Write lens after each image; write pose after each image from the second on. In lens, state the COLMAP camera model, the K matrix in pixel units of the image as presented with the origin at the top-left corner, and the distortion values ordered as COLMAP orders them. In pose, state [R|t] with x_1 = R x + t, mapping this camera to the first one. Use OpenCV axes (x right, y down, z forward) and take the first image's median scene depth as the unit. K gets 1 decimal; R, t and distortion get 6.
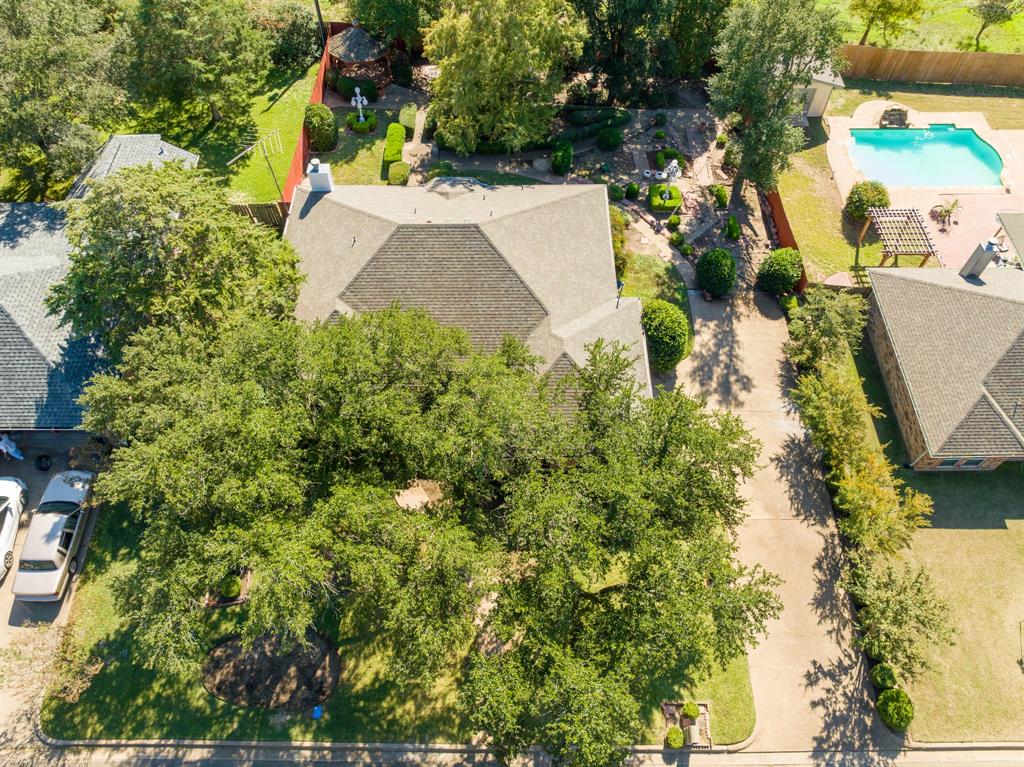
lens RADIAL K [[739.5, 0, 514.1], [0, 739.5, 380.0], [0, 0, 1]] dist [-0.043880, 0.001373]
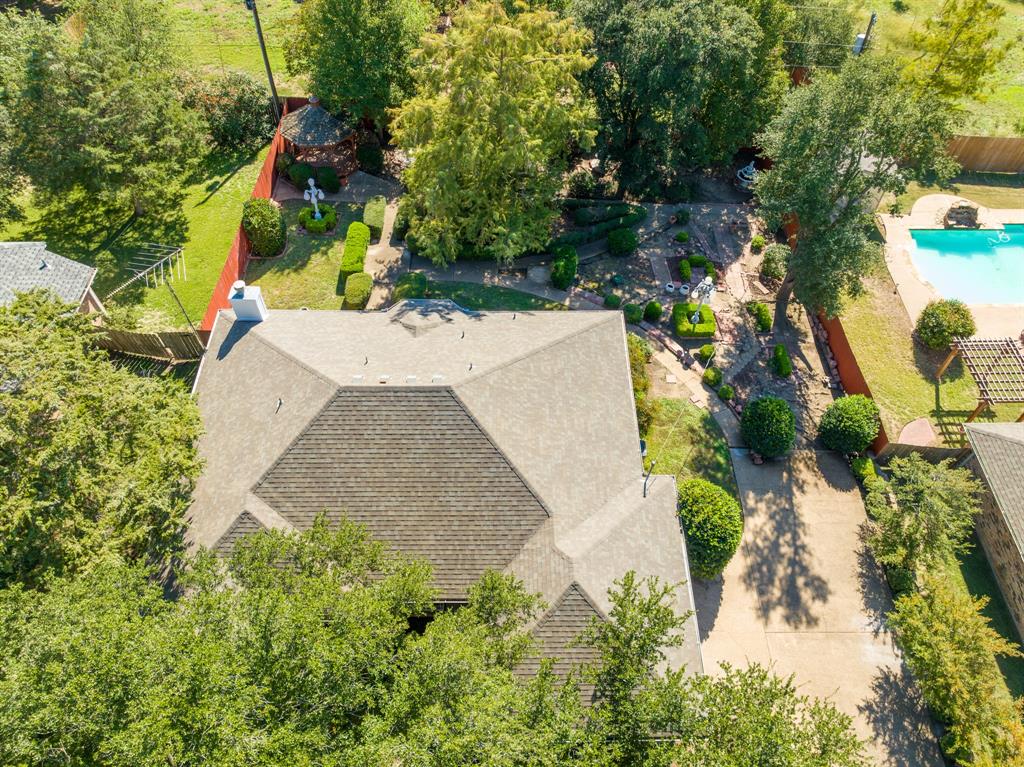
lens RADIAL K [[739.5, 0, 514.1], [0, 739.5, 380.0], [0, 0, 1]] dist [-0.043880, 0.001373]
pose [[0.999920, 0.006512, 0.010837, 0.002555], [-0.005667, 0.997076, -0.076207, -0.123464], [-0.011301, 0.076140, 0.997033, 0.217868]]
